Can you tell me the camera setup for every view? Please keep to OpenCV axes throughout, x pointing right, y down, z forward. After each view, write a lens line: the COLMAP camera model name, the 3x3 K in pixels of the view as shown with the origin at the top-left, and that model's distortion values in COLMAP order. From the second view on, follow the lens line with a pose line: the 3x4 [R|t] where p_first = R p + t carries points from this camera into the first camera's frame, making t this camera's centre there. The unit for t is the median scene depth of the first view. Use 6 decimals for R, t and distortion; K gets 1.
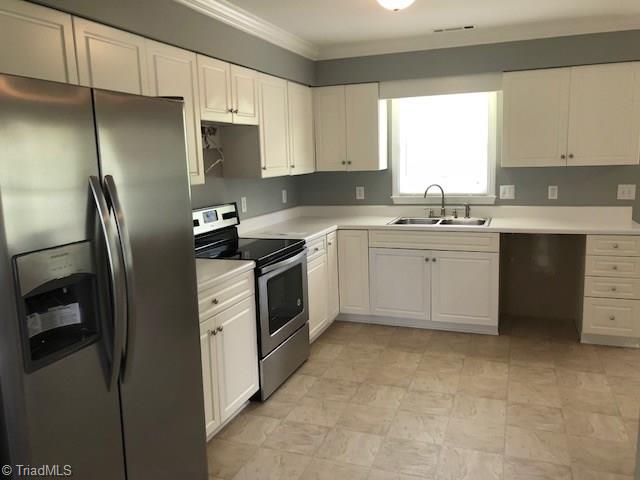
lens RADIAL K [[528.8, 0, 323.8], [0, 528.8, 238.9], [0, 0, 1]] dist [0.072840, -0.014610]
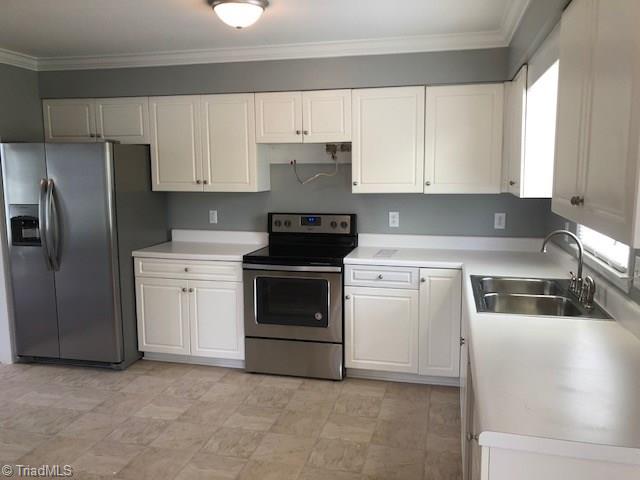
lens RADIAL K [[528.8, 0, 323.8], [0, 528.8, 238.9], [0, 0, 1]] dist [0.072840, -0.014610]
pose [[0.101035, 0.154000, -0.982892, 0.864045], [-0.151255, 0.978840, 0.137817, -0.154855], [0.983318, 0.134743, 0.122190, 0.801904]]
